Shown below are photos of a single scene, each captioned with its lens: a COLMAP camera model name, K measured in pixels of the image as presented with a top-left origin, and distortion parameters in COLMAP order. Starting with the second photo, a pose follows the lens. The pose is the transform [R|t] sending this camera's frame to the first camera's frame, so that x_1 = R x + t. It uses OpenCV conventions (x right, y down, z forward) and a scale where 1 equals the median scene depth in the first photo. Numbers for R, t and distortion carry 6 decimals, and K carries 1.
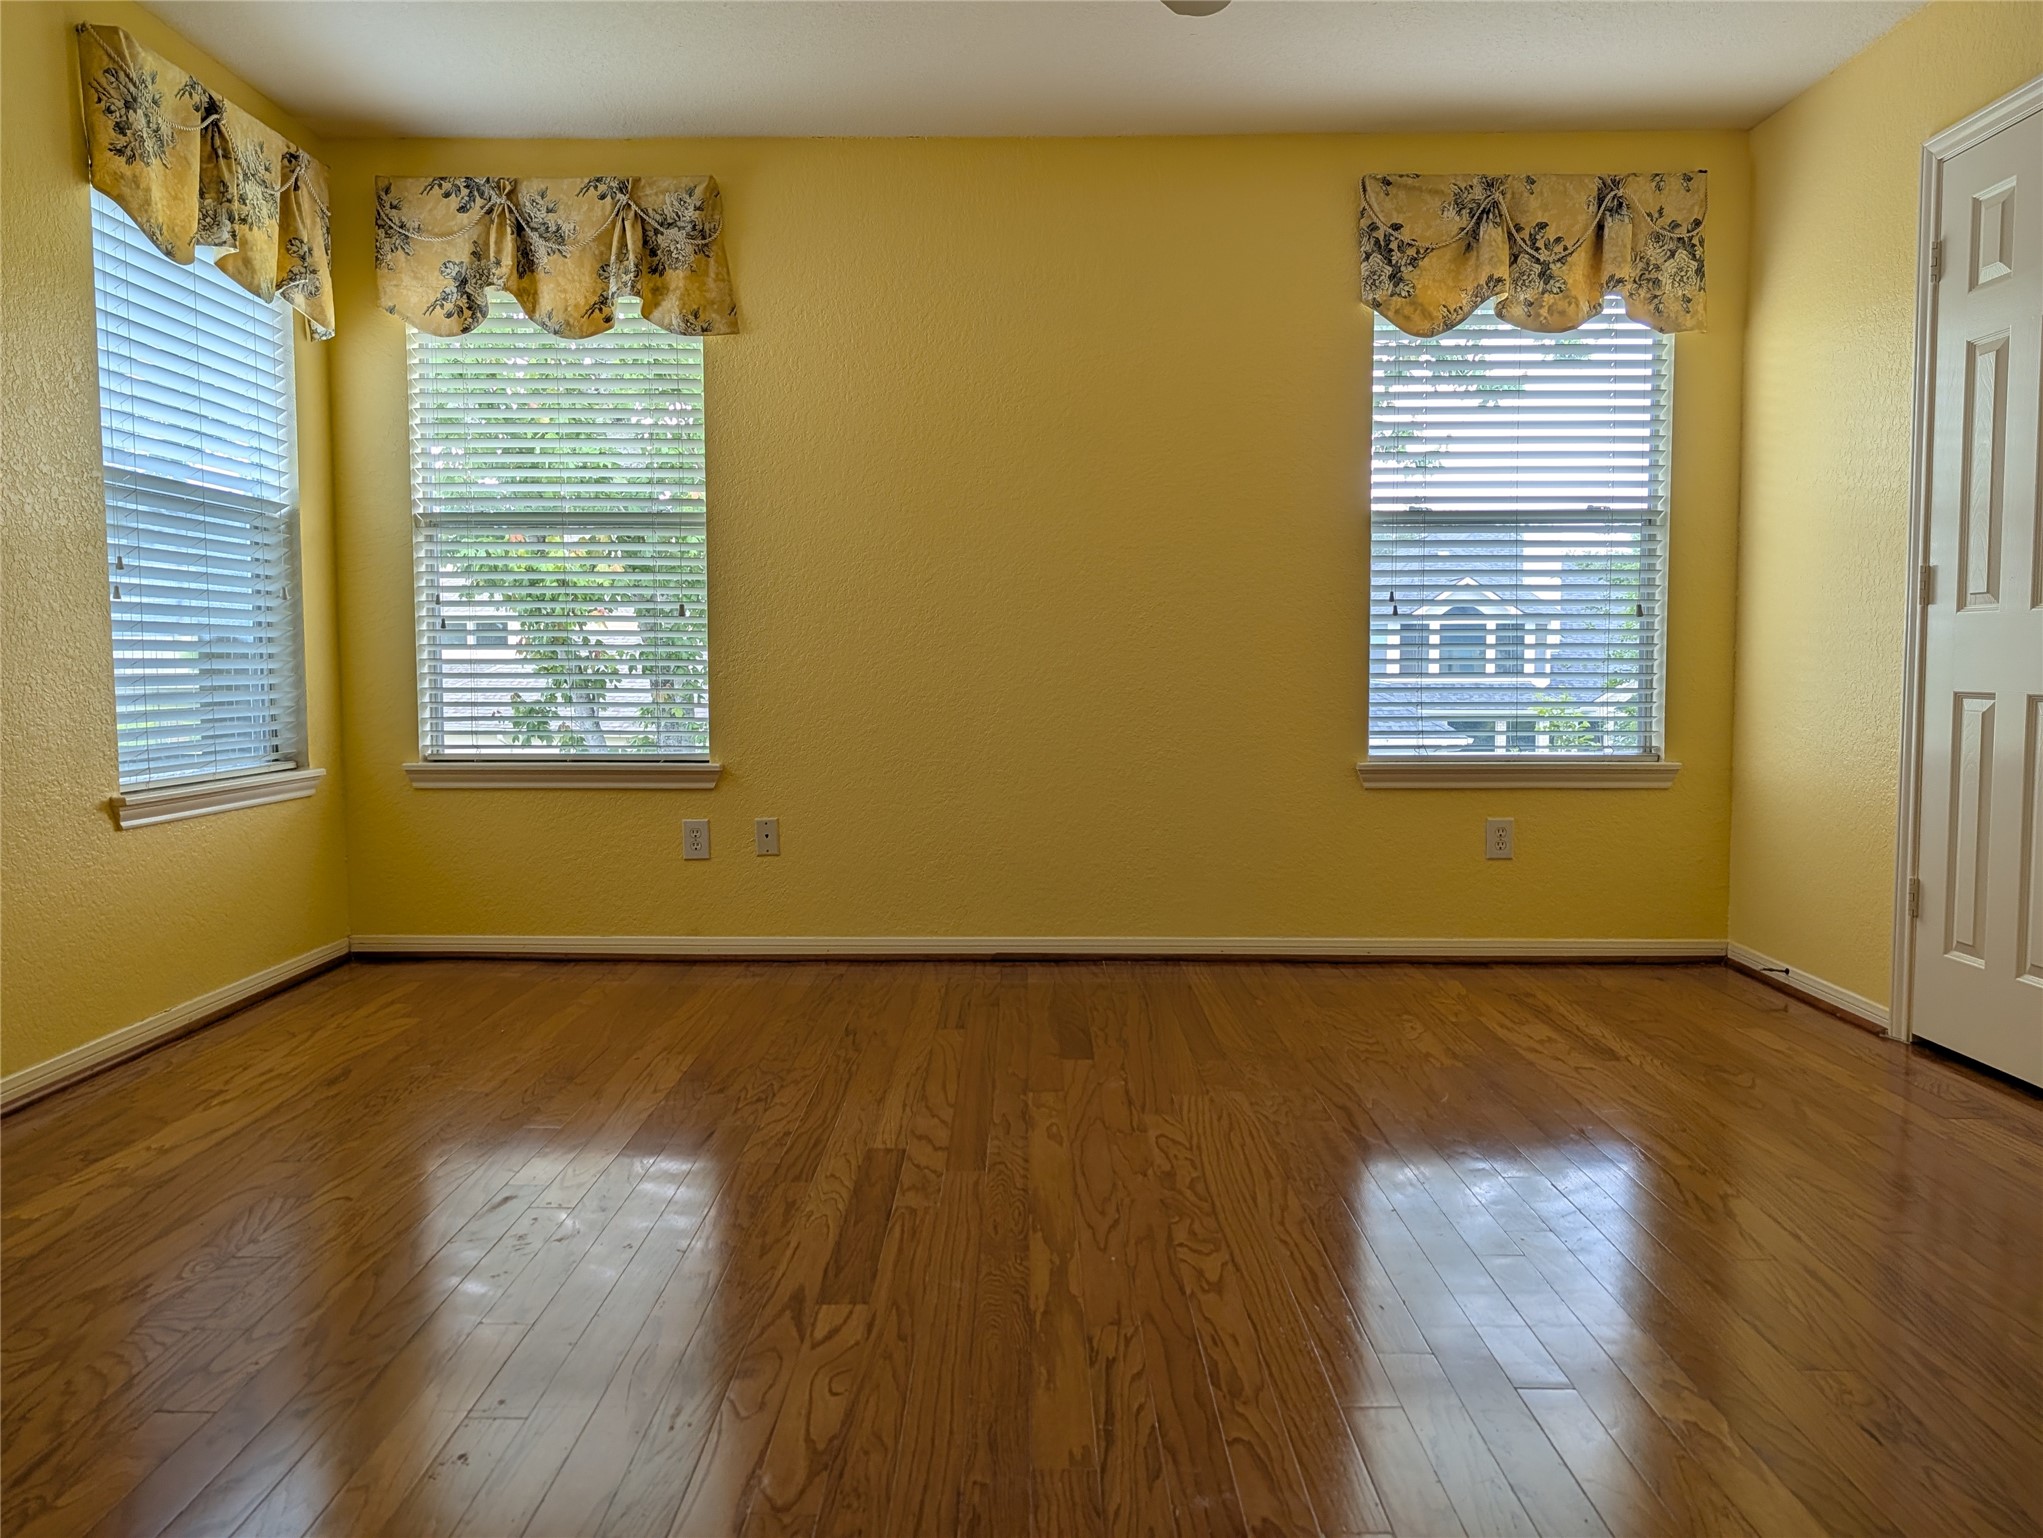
lens RADIAL K [[1461.2, 0, 1033.8], [0, 1461.2, 755.3], [0, 0, 1]] dist [0.017591, -0.017452]
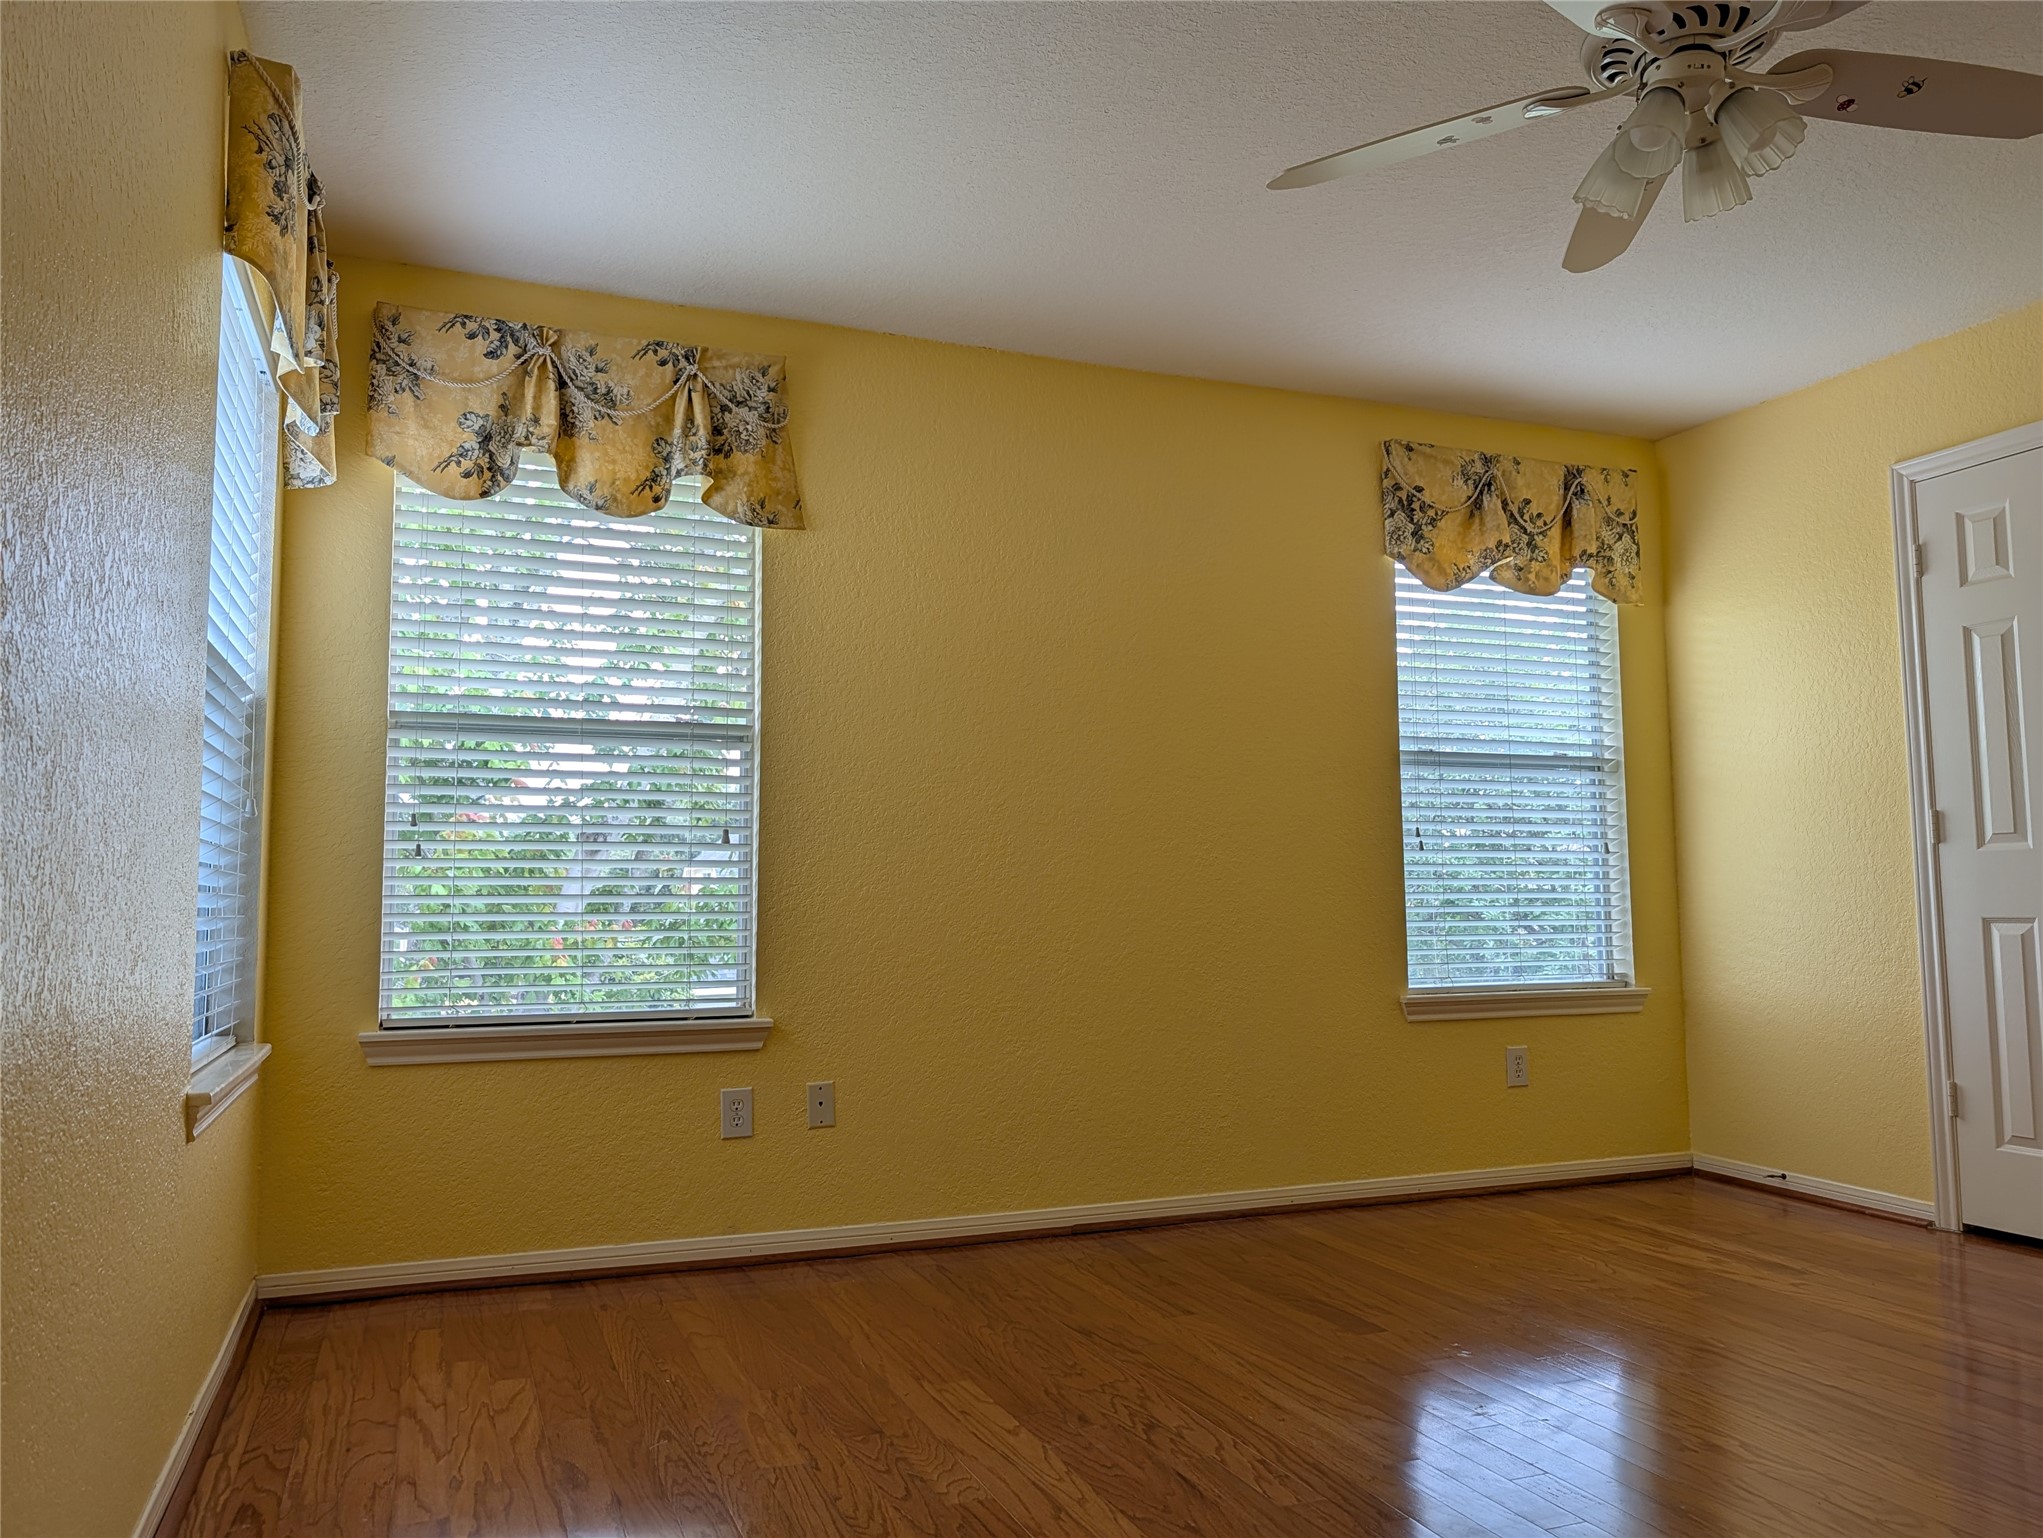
lens RADIAL K [[1461.2, 0, 1024.1], [0, 1461.2, 774.6], [0, 0, 1]] dist [0.017591, -0.017452]
pose [[0.925256, 0.028263, 0.378290, -0.417401], [0.029542, 0.988824, -0.146133, -0.006044], [-0.378192, 0.146385, 0.914080, 0.159722]]
